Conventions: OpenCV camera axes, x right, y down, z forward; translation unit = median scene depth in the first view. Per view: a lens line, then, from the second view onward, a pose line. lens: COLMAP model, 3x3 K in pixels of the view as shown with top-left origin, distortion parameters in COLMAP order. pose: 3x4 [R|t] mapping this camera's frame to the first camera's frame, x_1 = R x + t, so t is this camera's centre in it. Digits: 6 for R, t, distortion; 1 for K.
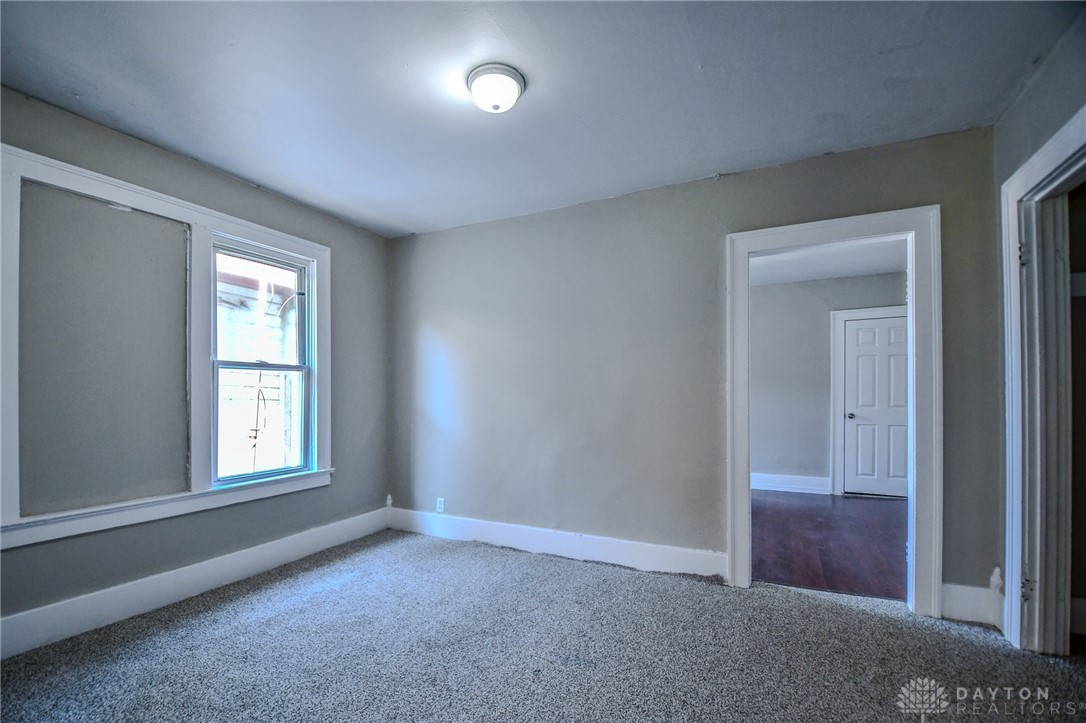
lens RADIAL K [[468.3, 0, 541.2], [0, 468.3, 392.5], [0, 0, 1]] dist [-0.001121, -0.013507]
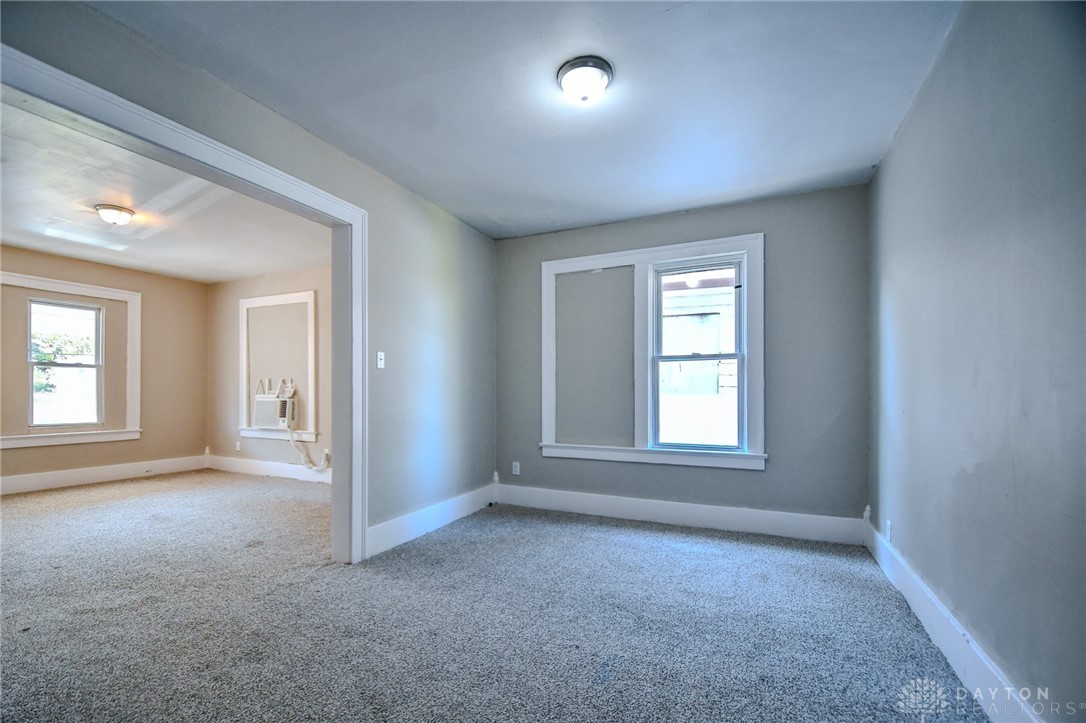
lens RADIAL K [[475.8, 0, 526.6], [0, 475.8, 391.3], [0, 0, 1]] dist [0.012869, -0.020968]
pose [[0.016112, -0.003100, -0.999865, 0.631959], [0.005427, 0.999981, -0.003013, 0.033546], [0.999855, -0.005377, 0.016128, 0.548060]]
